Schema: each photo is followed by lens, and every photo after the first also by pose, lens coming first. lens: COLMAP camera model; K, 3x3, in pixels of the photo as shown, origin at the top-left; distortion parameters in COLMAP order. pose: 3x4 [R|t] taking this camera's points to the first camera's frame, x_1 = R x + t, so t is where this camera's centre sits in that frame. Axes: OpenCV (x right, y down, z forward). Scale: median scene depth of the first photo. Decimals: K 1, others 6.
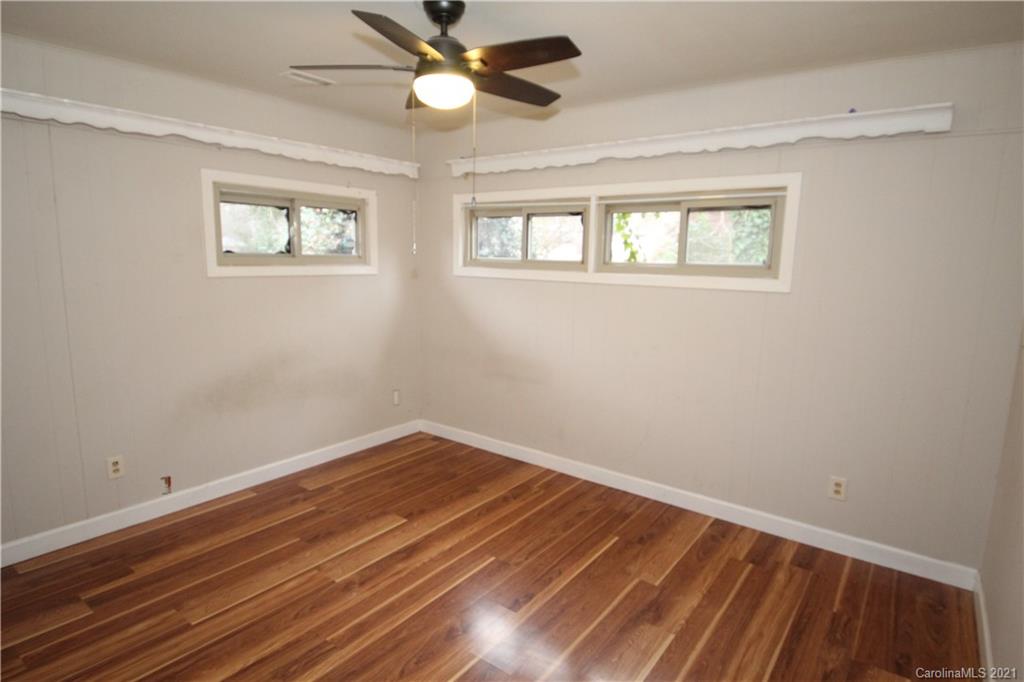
lens RADIAL K [[548.7, 0, 510.0], [0, 548.7, 335.2], [0, 0, 1]] dist [0.005381, -0.007870]
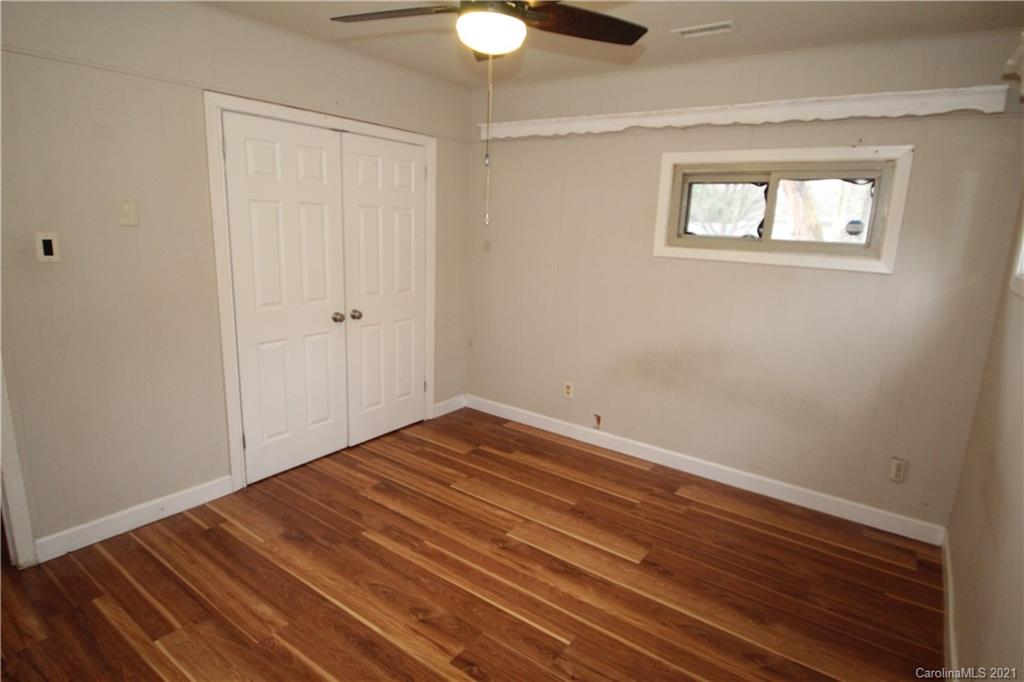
lens RADIAL K [[548.7, 0, 512.2], [0, 548.7, 336.3], [0, 0, 1]] dist [0.005381, -0.007870]
pose [[0.035477, 0.190282, -0.981088, 0.539103], [-0.186509, 0.965719, 0.180557, -0.098486], [0.981813, 0.176576, 0.069750, 0.703083]]
